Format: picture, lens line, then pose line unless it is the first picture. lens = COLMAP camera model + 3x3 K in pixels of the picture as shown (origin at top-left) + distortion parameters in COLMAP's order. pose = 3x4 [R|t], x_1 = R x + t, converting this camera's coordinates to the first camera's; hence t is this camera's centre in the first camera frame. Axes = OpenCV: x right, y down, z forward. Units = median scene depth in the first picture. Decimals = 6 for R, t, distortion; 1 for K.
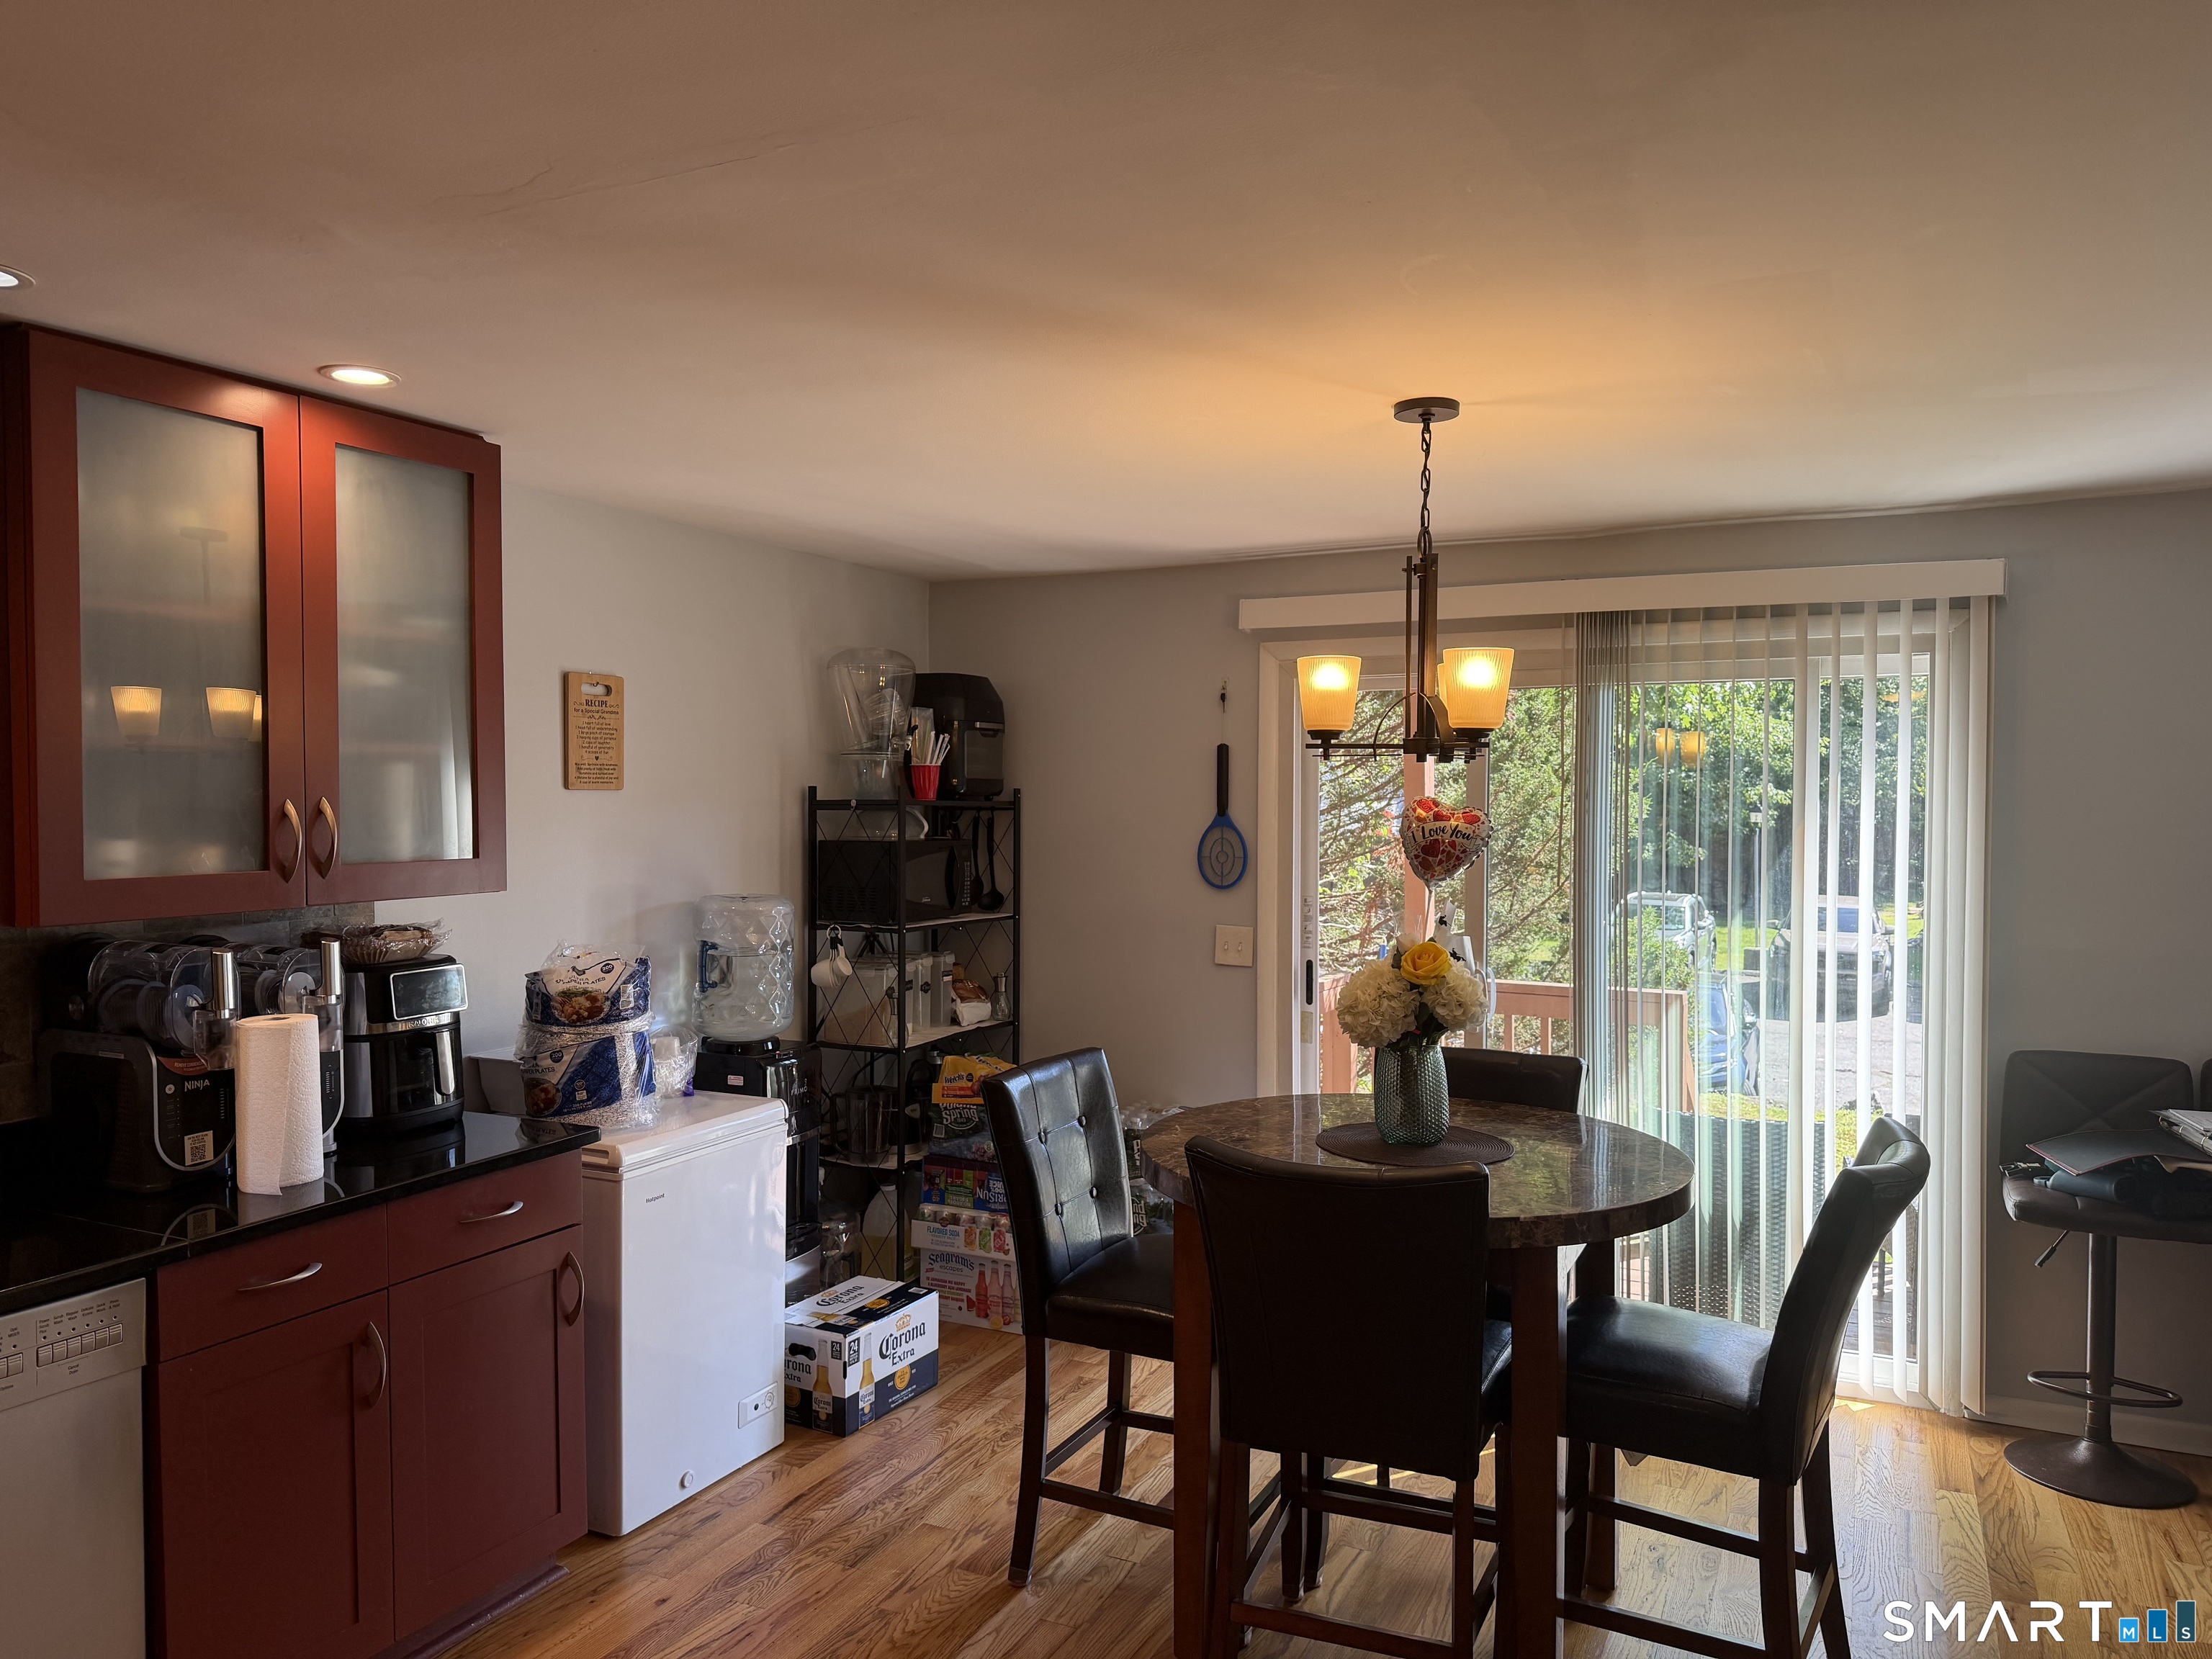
lens RADIAL K [[1514.1, 0, 1108.1], [0, 1514.1, 820.6], [0, 0, 1]] dist [0.107491, -0.194358]
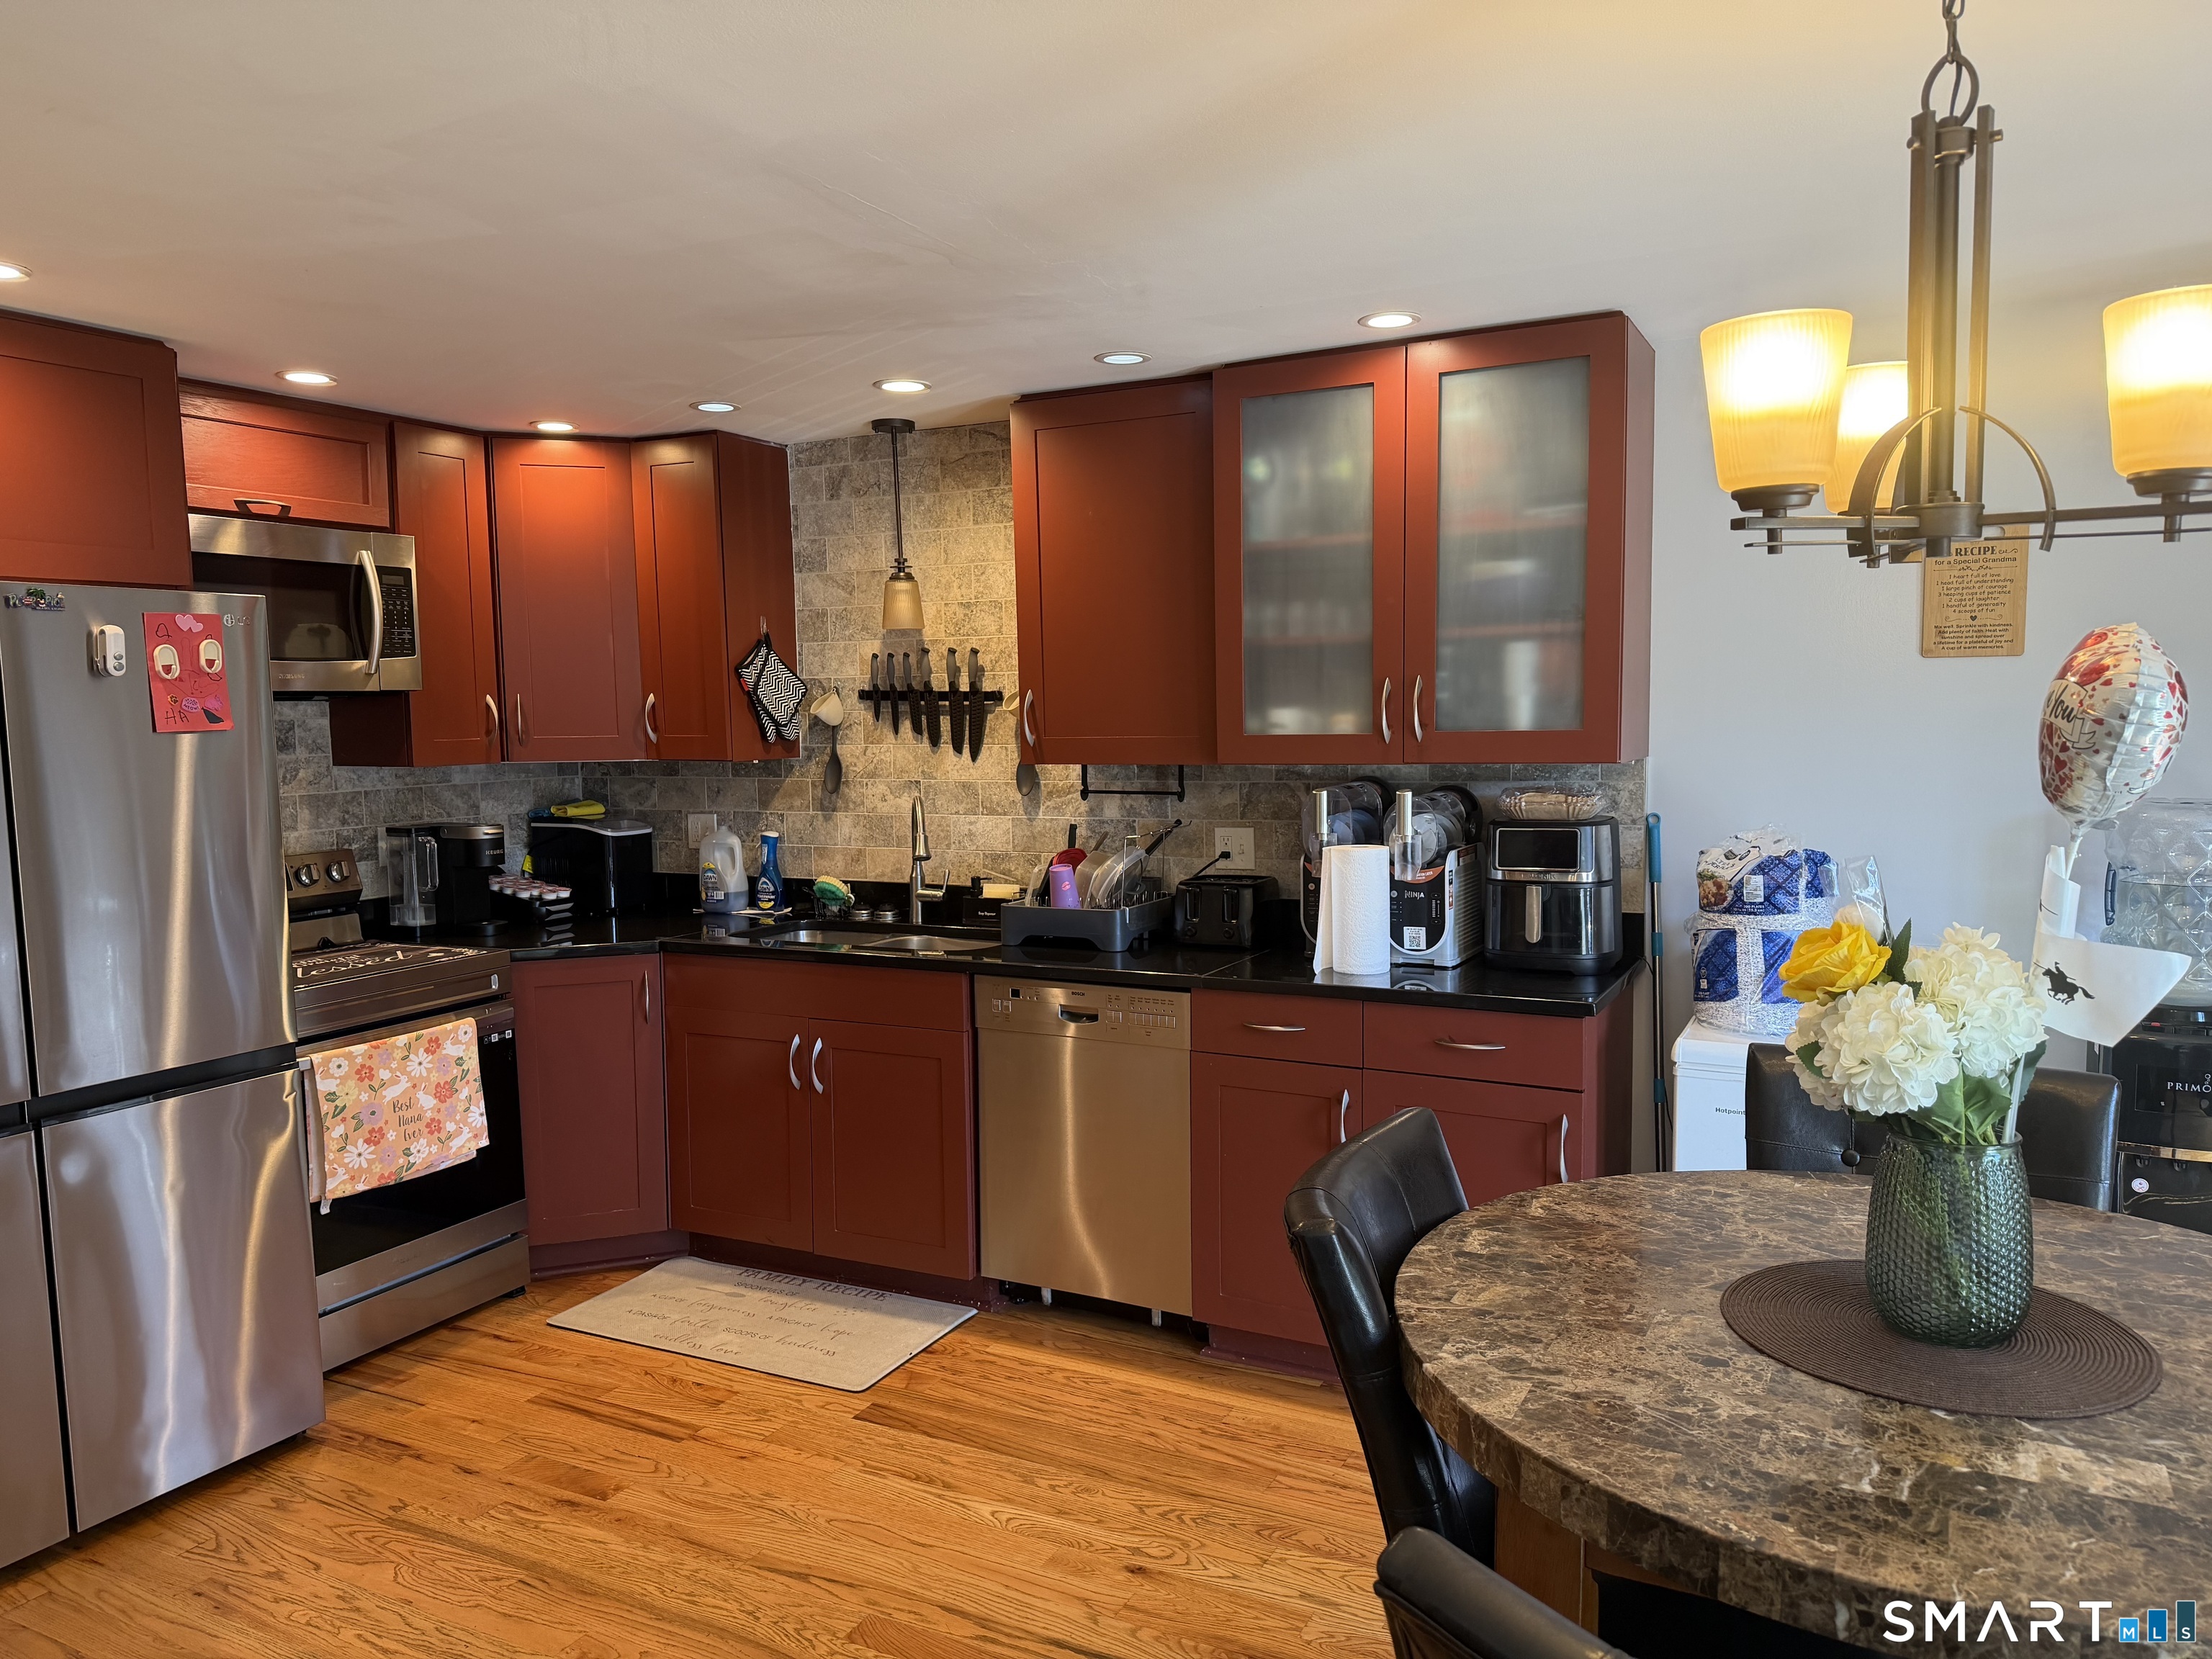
lens RADIAL K [[1526.4, 0, 1130.7], [0, 1526.4, 849.7], [0, 0, 1]] dist [0.089725, -0.124448]
pose [[-0.113650, 0.084596, -0.989913, 0.711397], [-0.013879, 0.996136, 0.086722, 0.021657], [0.993424, 0.023595, -0.112036, 0.848643]]
